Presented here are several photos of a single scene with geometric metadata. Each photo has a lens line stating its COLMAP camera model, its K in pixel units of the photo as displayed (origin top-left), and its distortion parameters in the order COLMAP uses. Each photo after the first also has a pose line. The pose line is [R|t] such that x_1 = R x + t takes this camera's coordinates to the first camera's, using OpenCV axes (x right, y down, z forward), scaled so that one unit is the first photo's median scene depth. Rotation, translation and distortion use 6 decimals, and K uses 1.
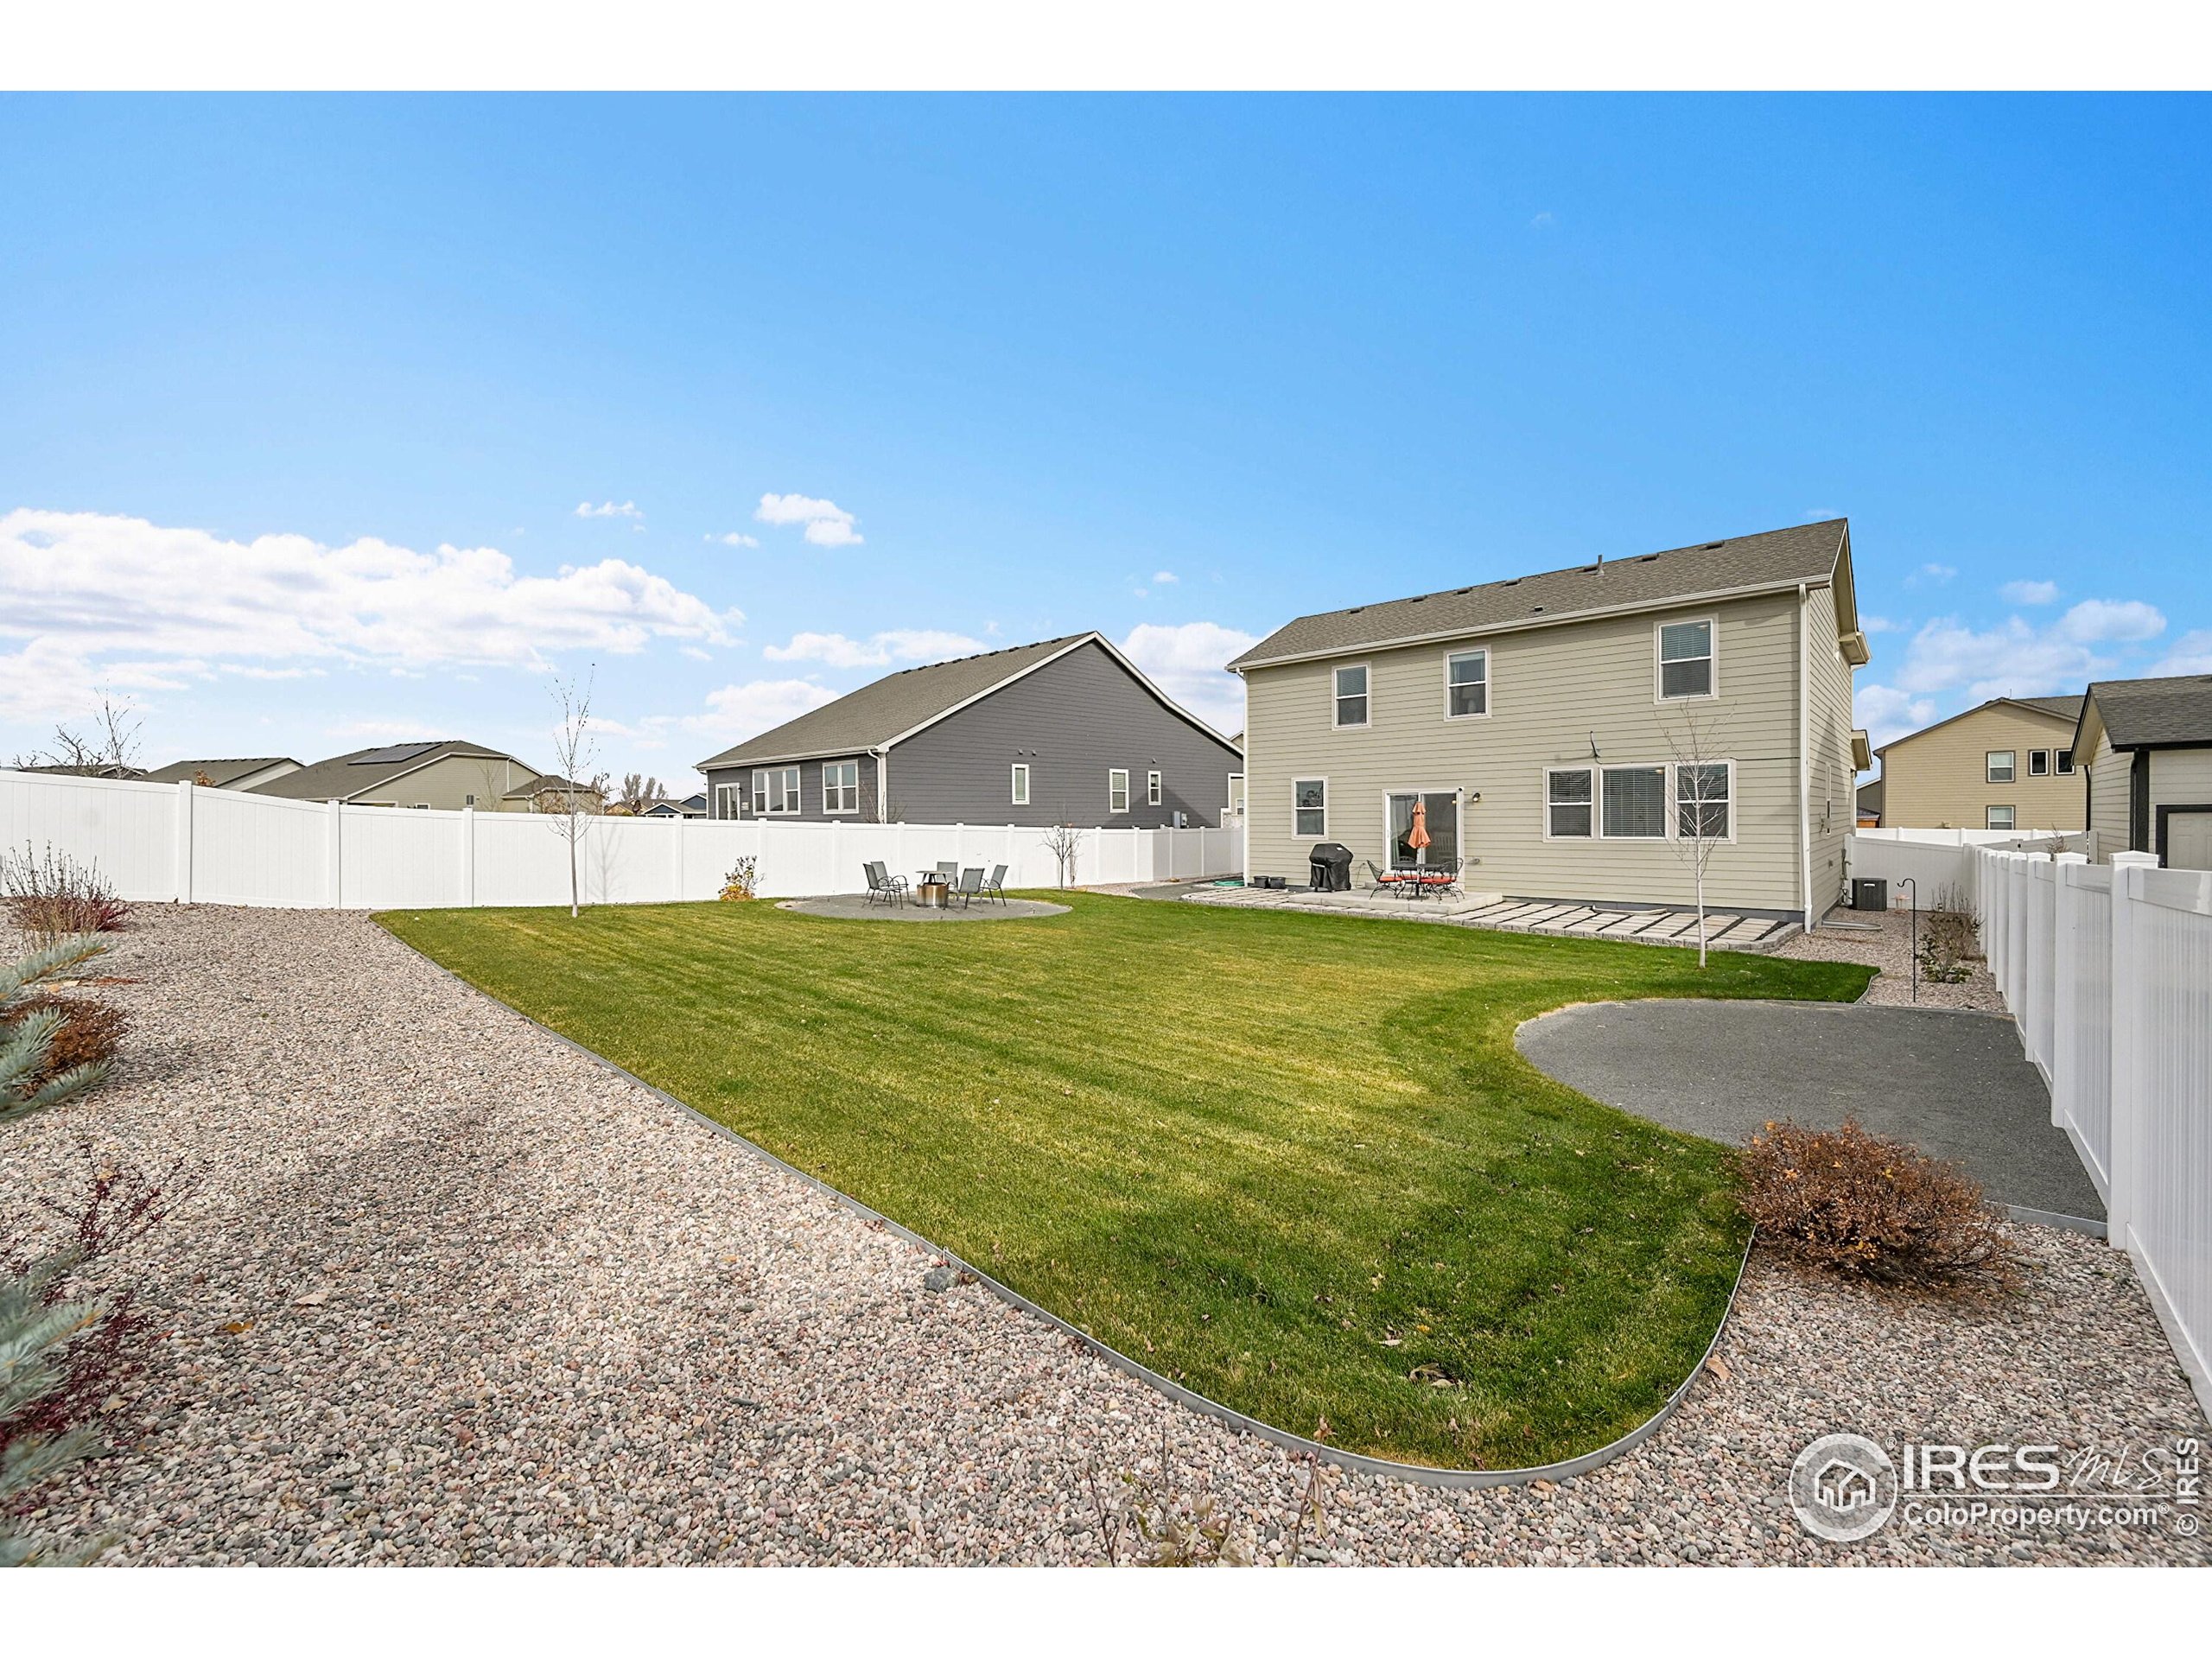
lens RADIAL K [[895.5, 0, 1092.3], [0, 895.5, 833.4], [0, 0, 1]] dist [0.001848, 0.000427]
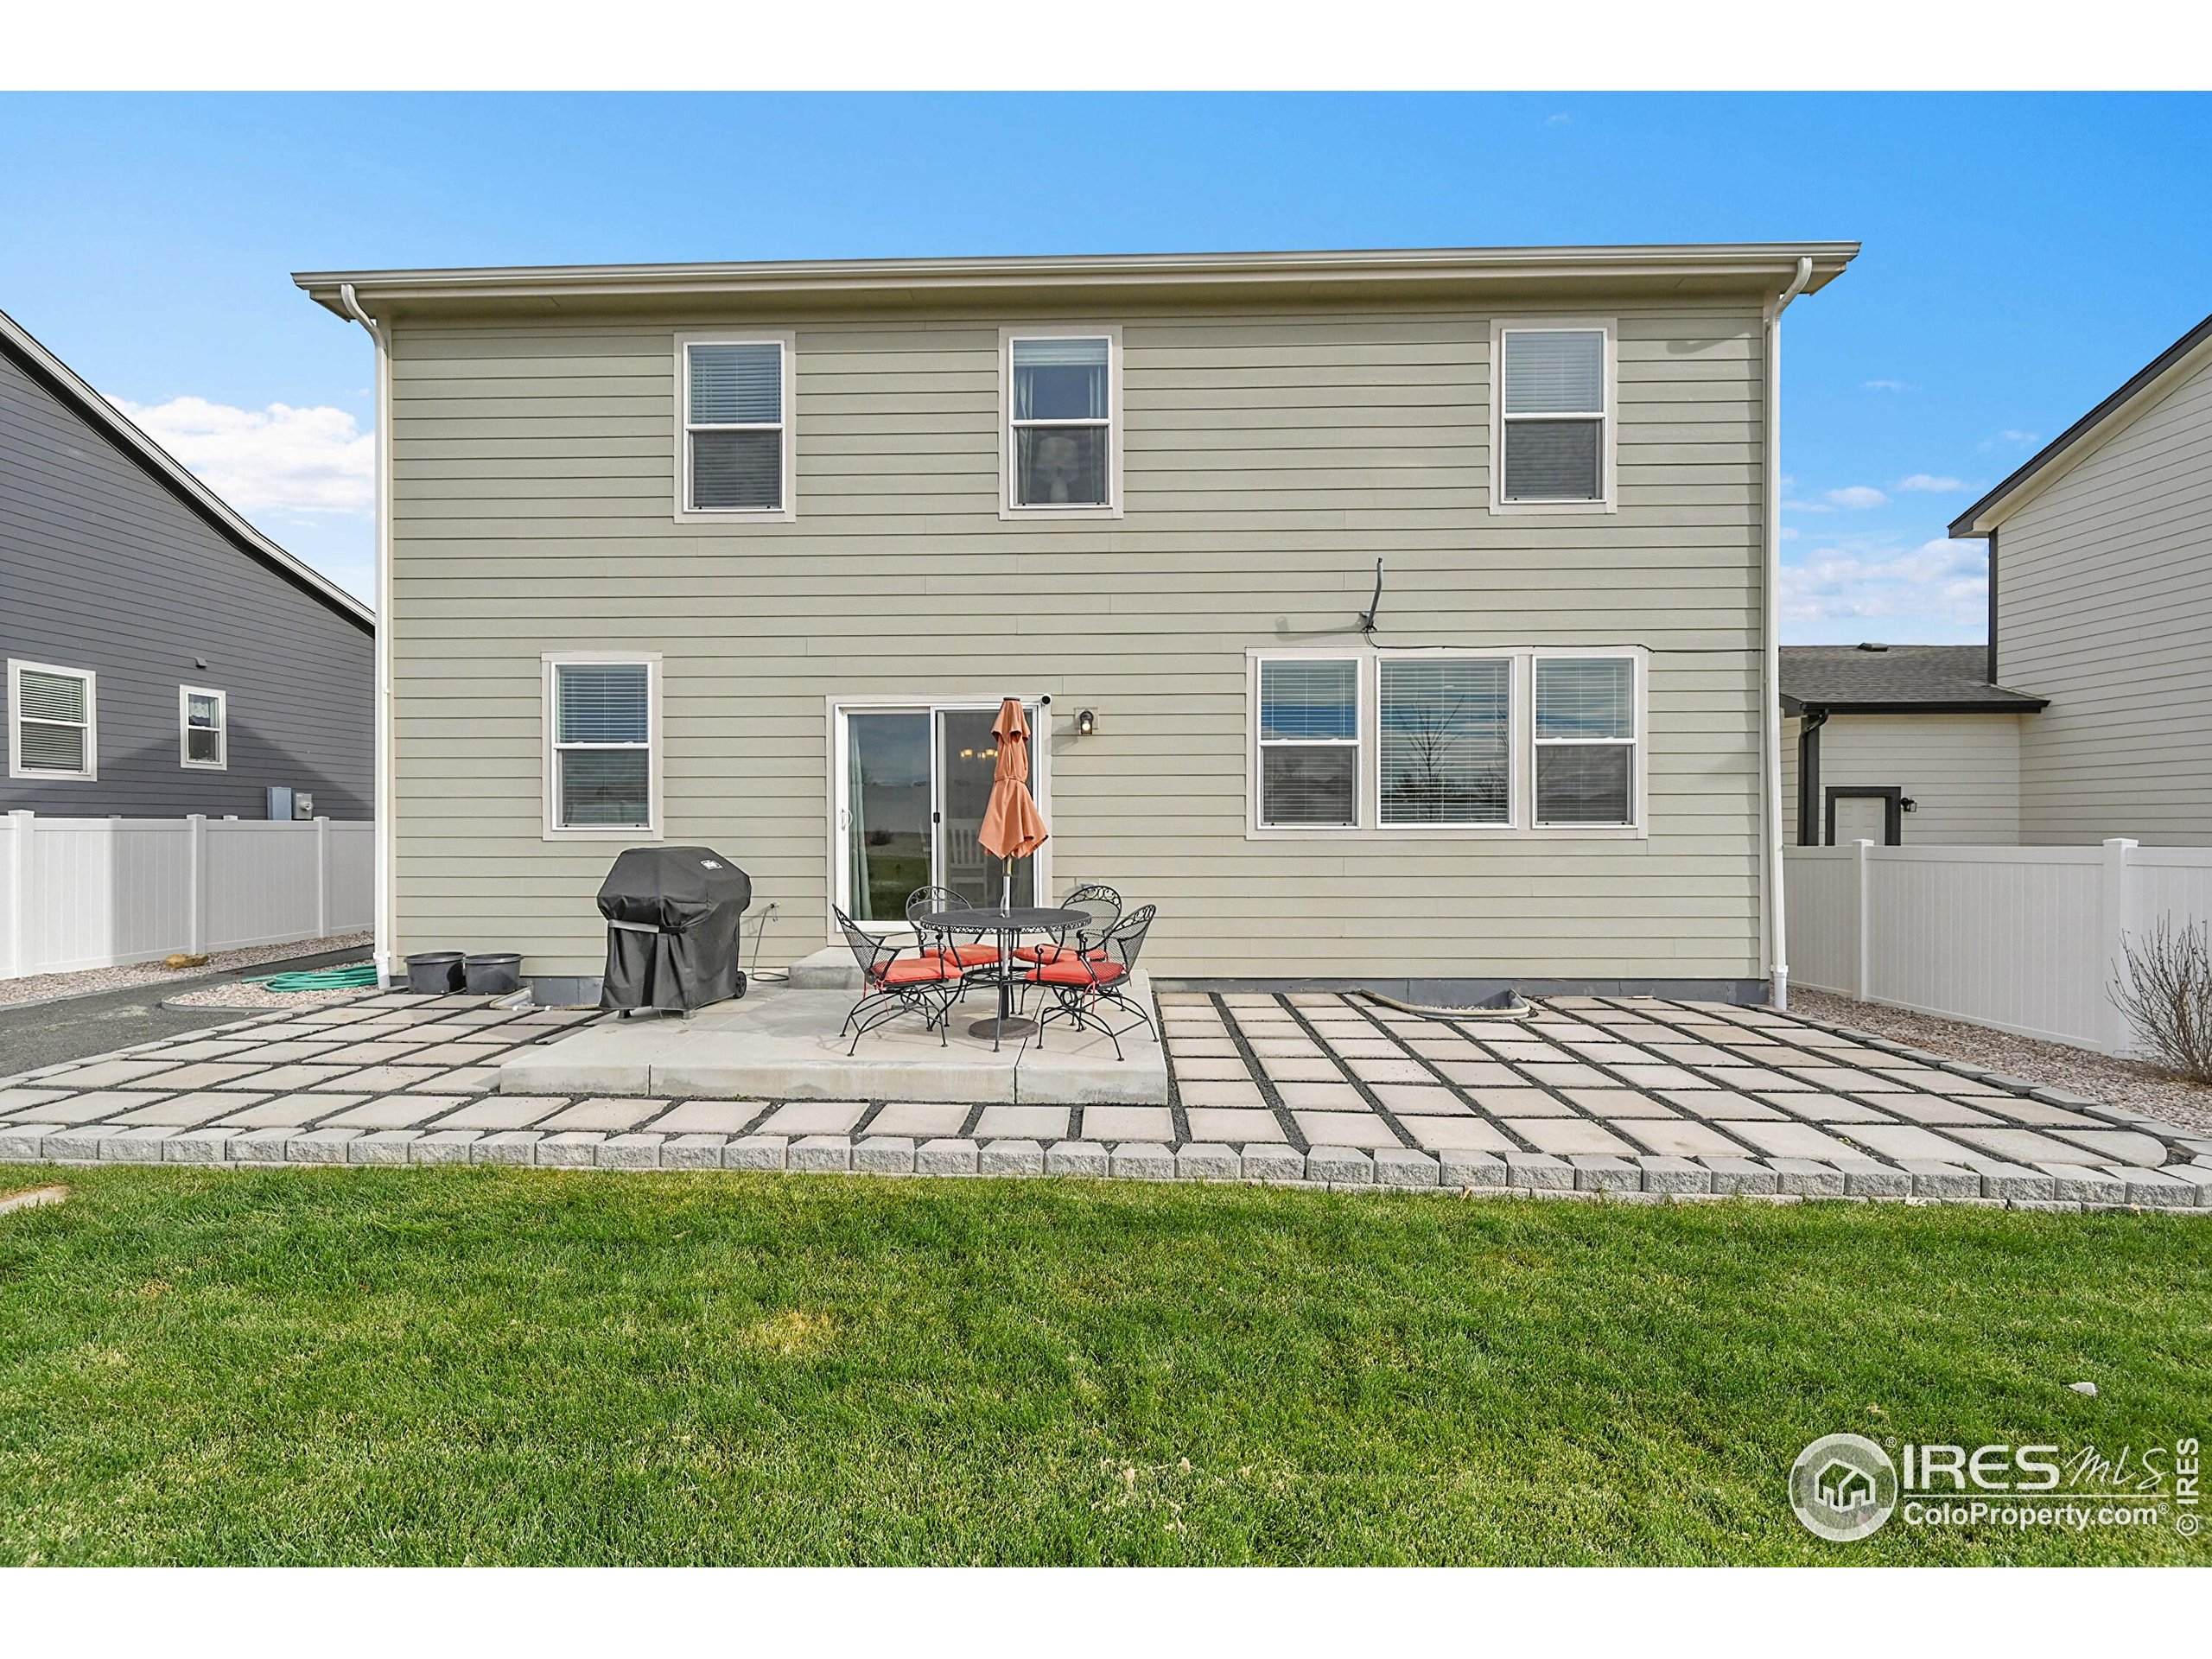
lens RADIAL K [[895.5, 0, 1095.3], [0, 895.5, 825.1], [0, 0, 1]] dist [0.001848, 0.000427]
pose [[0.744394, 0.008559, 0.667685, 0.172420], [0.006014, 0.999791, -0.019521, 0.010197], [-0.667713, 0.018547, 0.744188, 0.690178]]
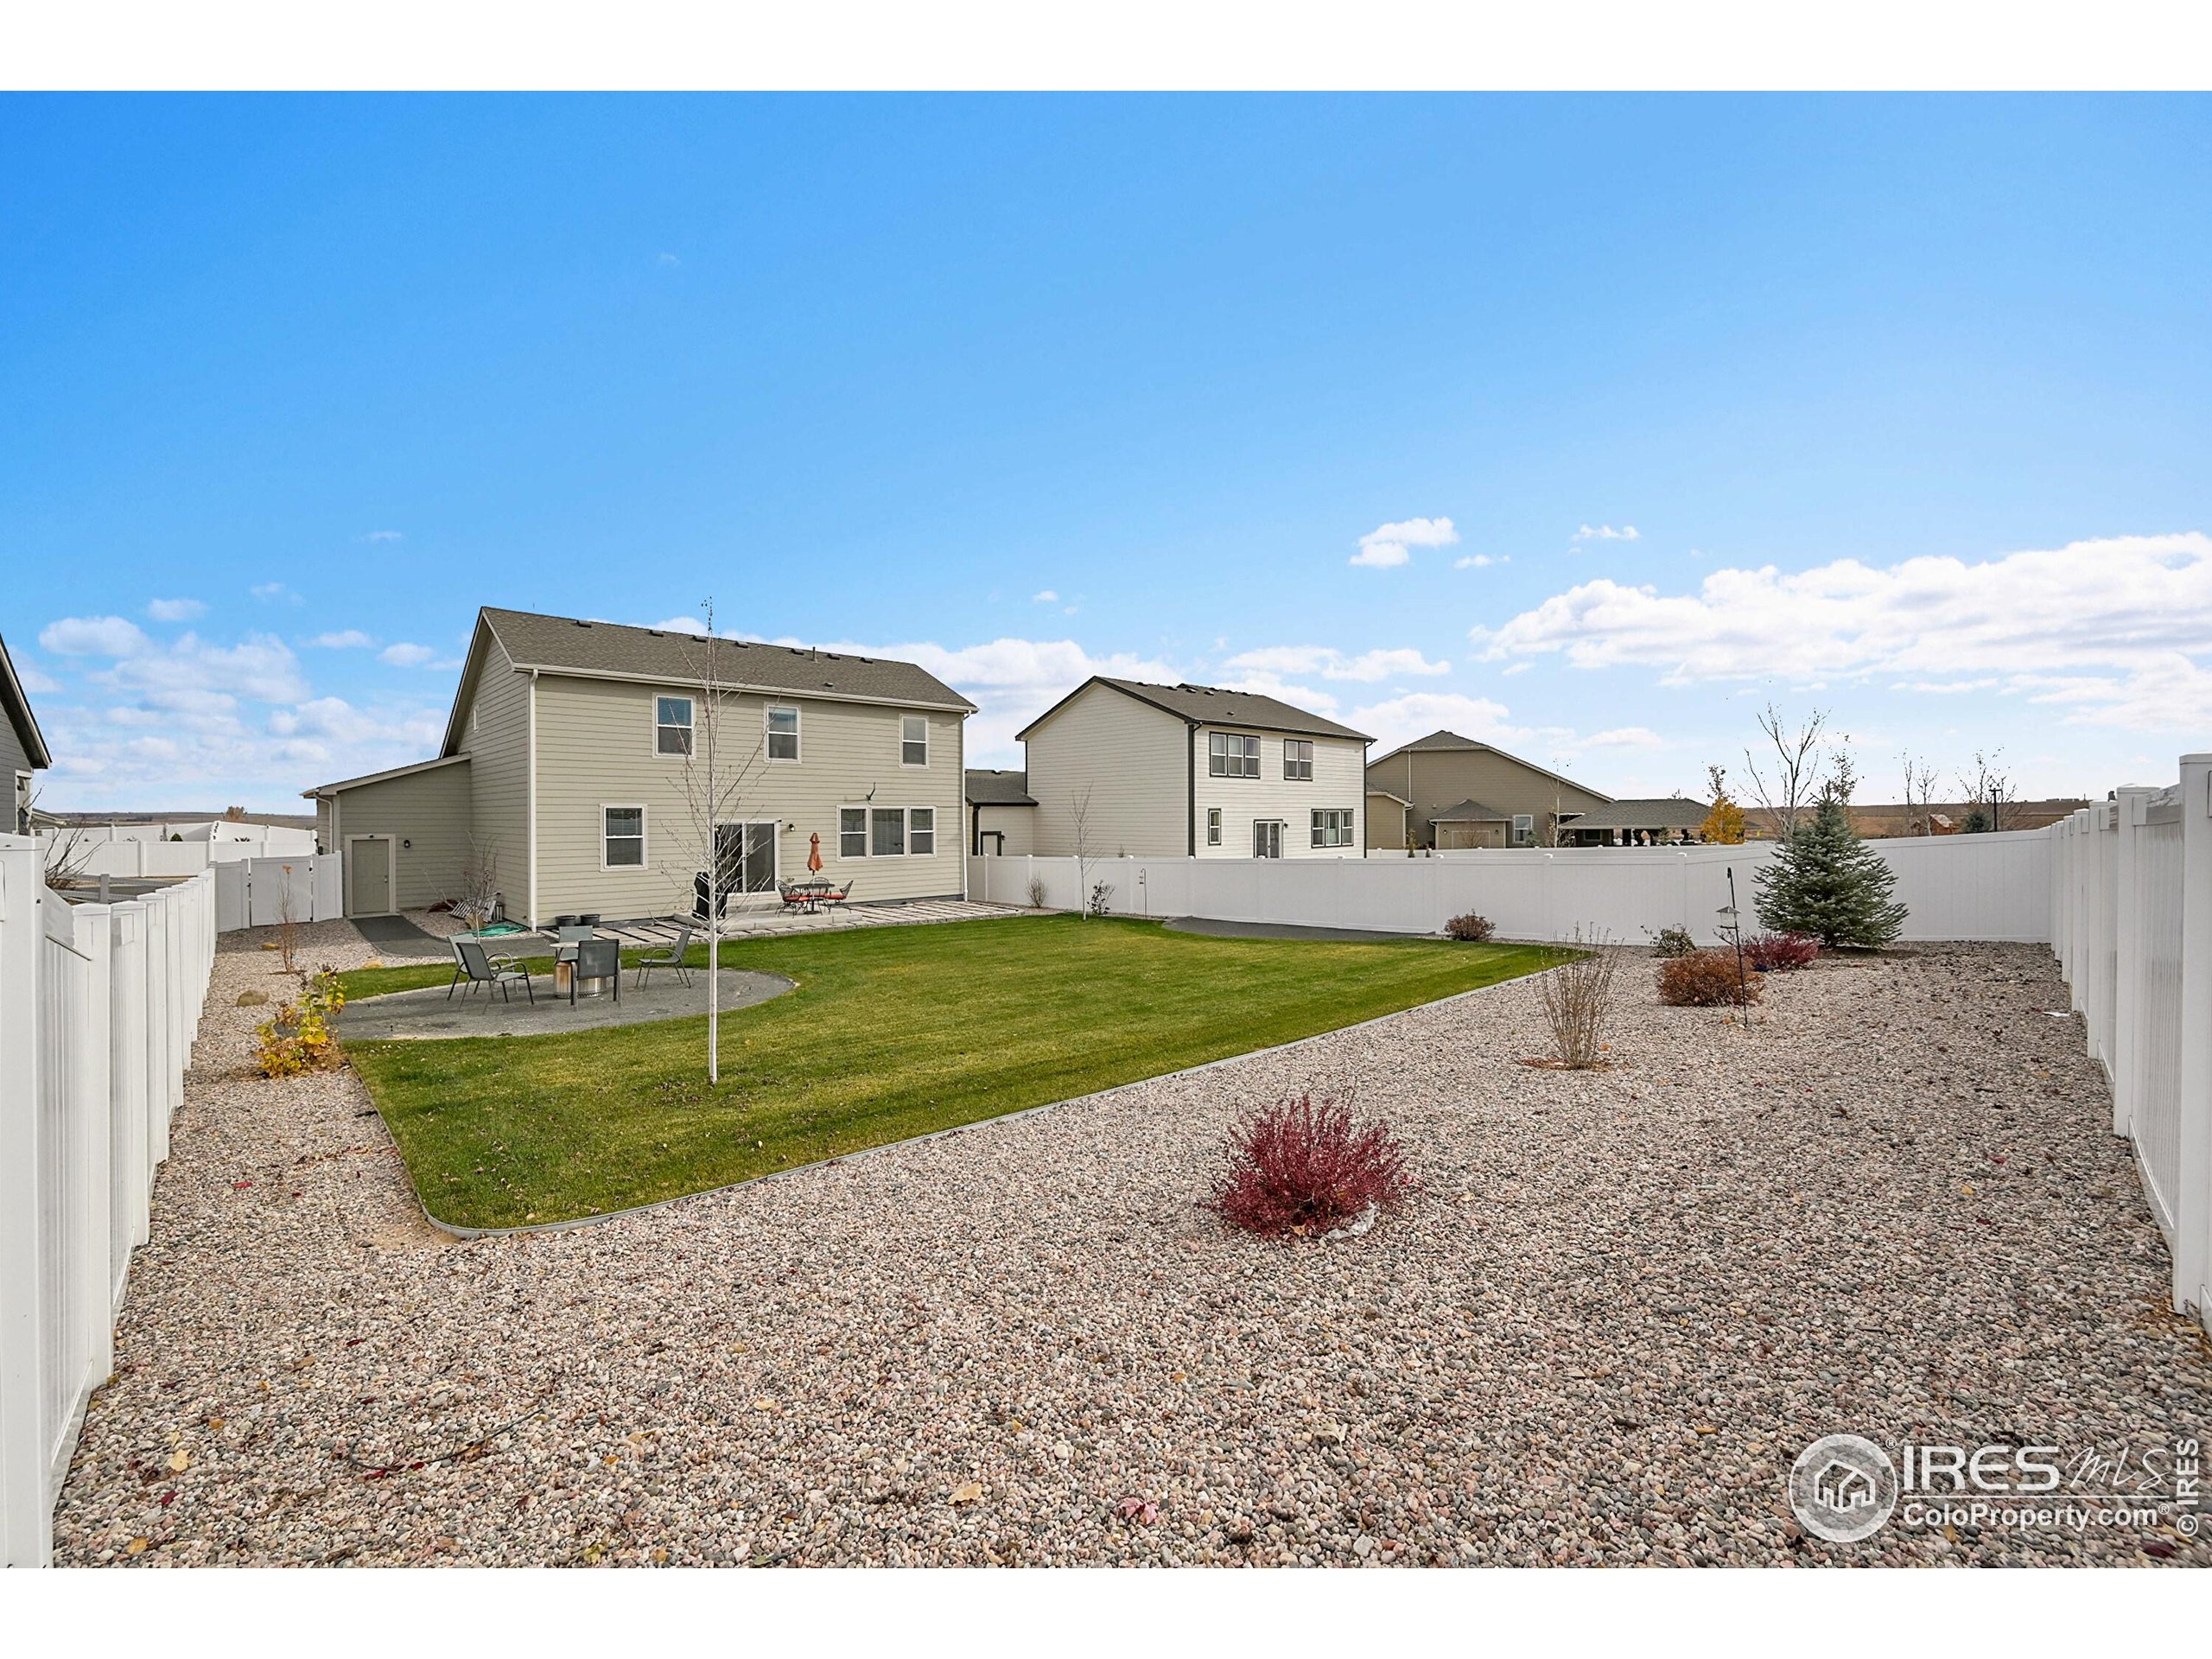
lens RADIAL K [[895.5, 0, 1096.1], [0, 895.5, 824.6], [0, 0, 1]] dist [0.001848, 0.000427]
pose [[0.051023, -0.000991, 0.998697, -0.741026], [0.020622, 0.999787, -0.000061, -0.034203], [-0.998485, 0.020598, 0.051033, 0.504371]]
